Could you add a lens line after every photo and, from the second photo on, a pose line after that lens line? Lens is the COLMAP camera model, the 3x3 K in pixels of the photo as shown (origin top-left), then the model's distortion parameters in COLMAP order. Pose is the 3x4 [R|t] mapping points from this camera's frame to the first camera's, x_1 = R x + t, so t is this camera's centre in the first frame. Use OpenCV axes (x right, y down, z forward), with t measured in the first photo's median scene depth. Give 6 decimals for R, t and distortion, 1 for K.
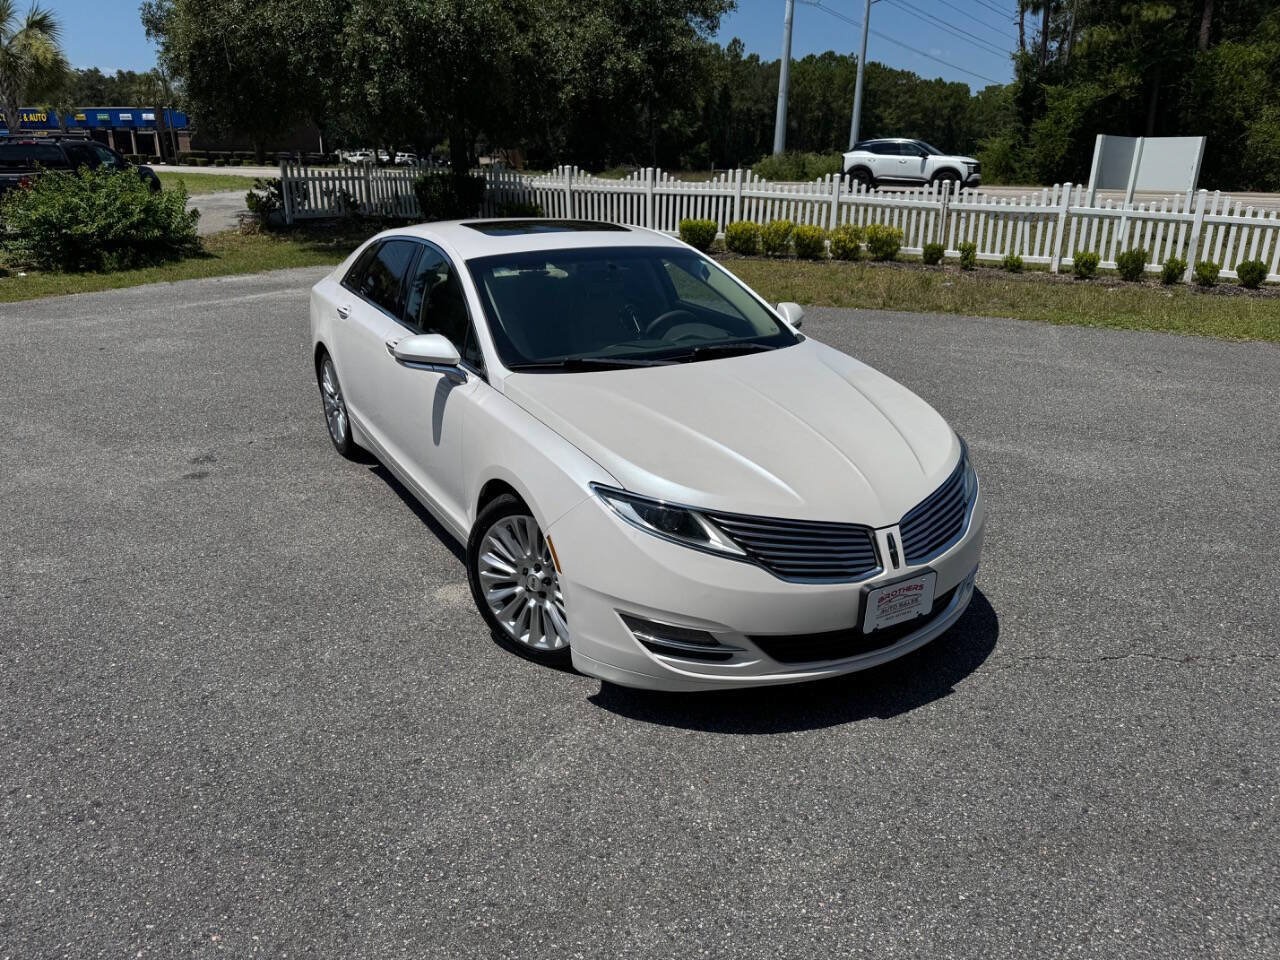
lens RADIAL K [[913.9, 0, 634.6], [0, 913.9, 481.9], [0, 0, 1]] dist [0.017776, -0.020643]
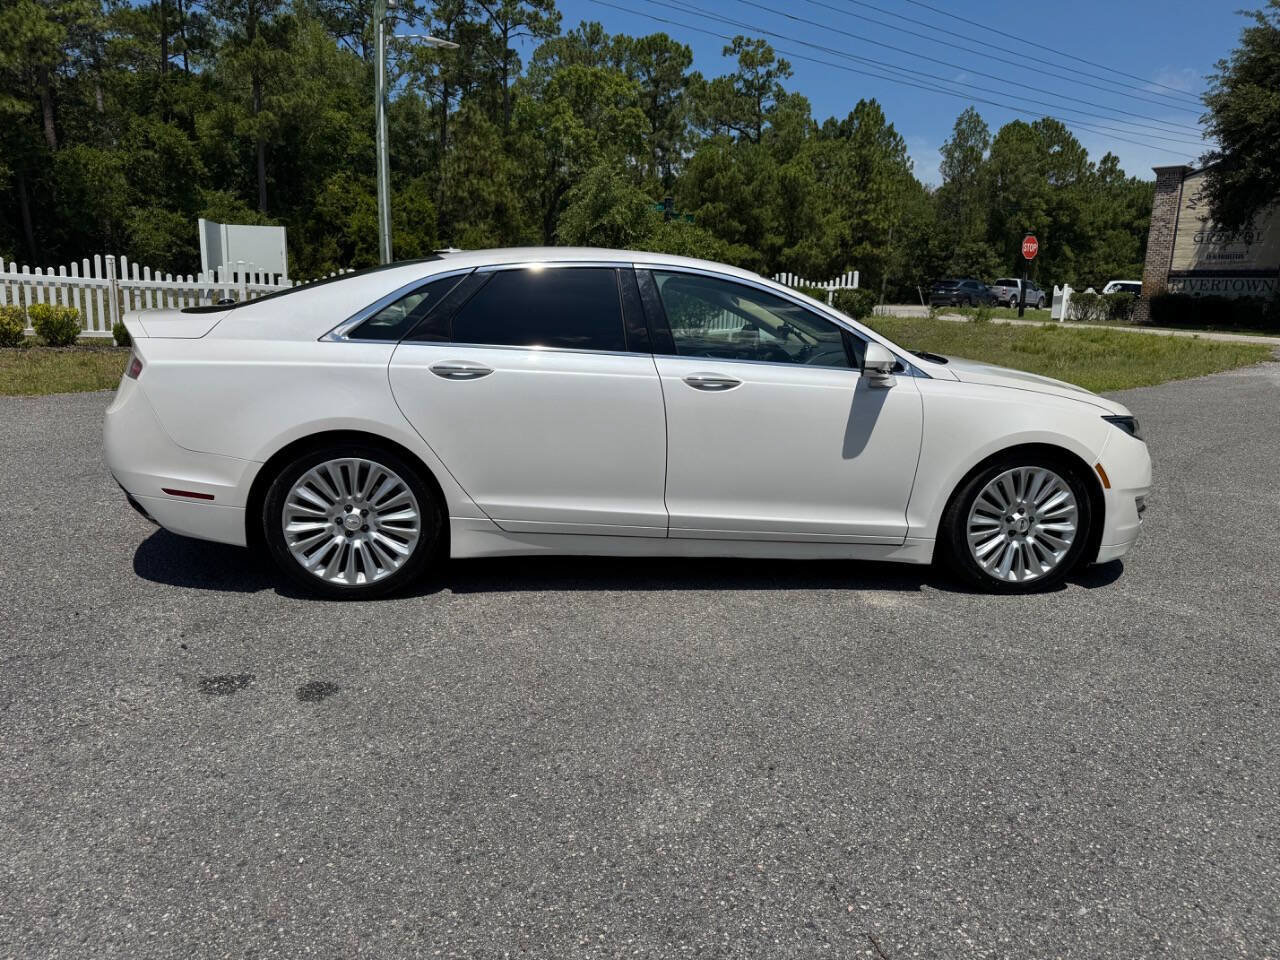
lens RADIAL K [[913.9, 0, 632.0], [0, 913.9, 484.6], [0, 0, 1]] dist [0.017776, -0.020643]
pose [[0.406621, -0.188178, 0.894007, -0.302858], [0.275092, 0.958361, 0.076603, -0.039052], [-0.871197, 0.214786, 0.441456, 0.198088]]
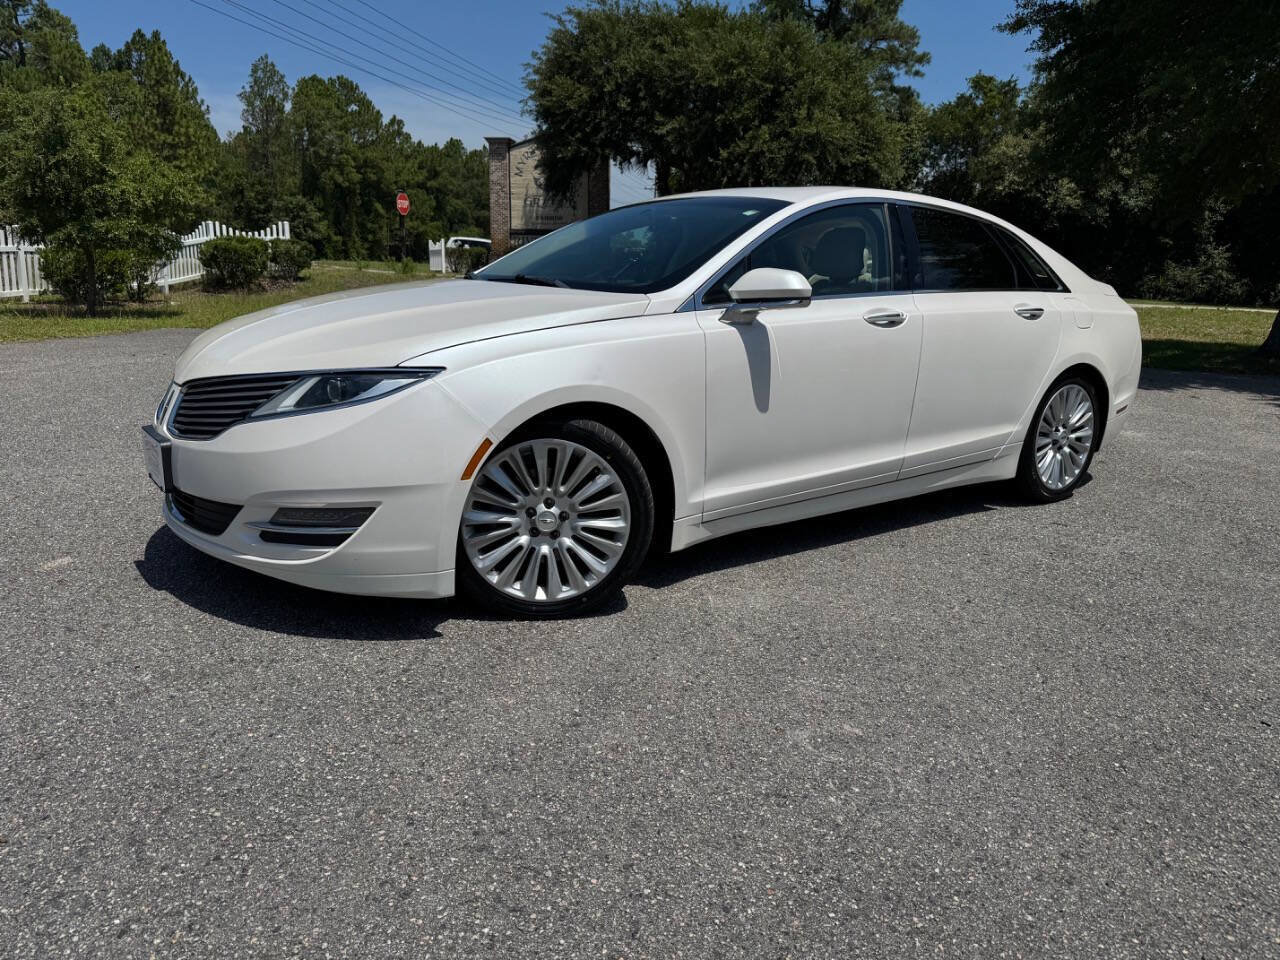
lens RADIAL K [[913.9, 0, 644.7], [0, 913.9, 488.1], [0, 0, 1]] dist [0.017776, -0.020643]
pose [[-0.307348, -0.242471, 0.920187, -0.402087], [0.283686, 0.899677, 0.331819, -0.097905], [-0.908328, 0.363028, -0.207728, 0.399638]]
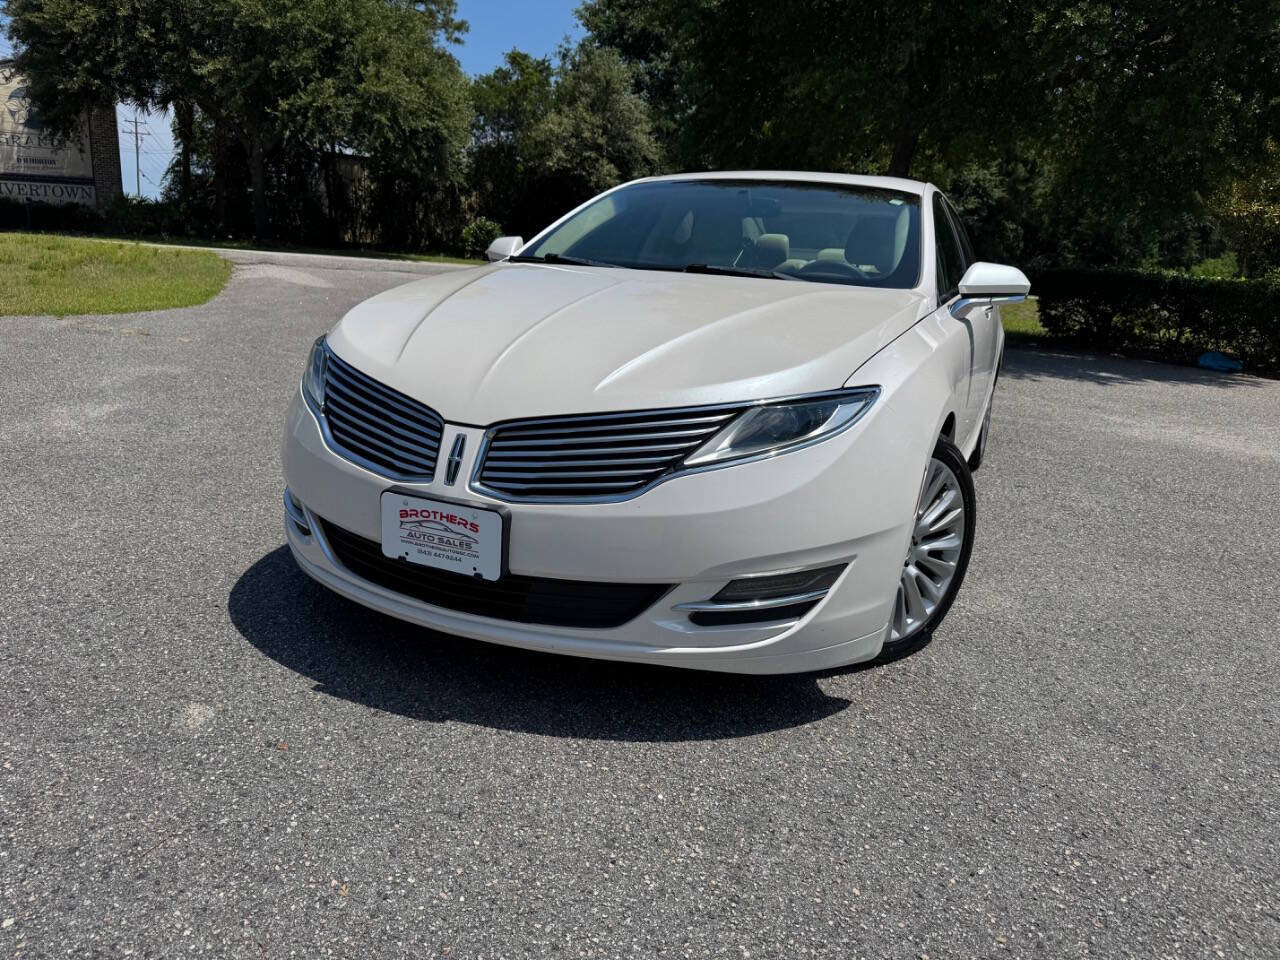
lens RADIAL K [[913.9, 0, 638.9], [0, 913.9, 484.4], [0, 0, 1]] dist [0.017776, -0.020643]
pose [[-0.729455, -0.215426, 0.649220, -0.297159], [0.165985, 0.864999, 0.473525, -0.132636], [-0.663584, 0.453176, -0.595221, 0.506798]]
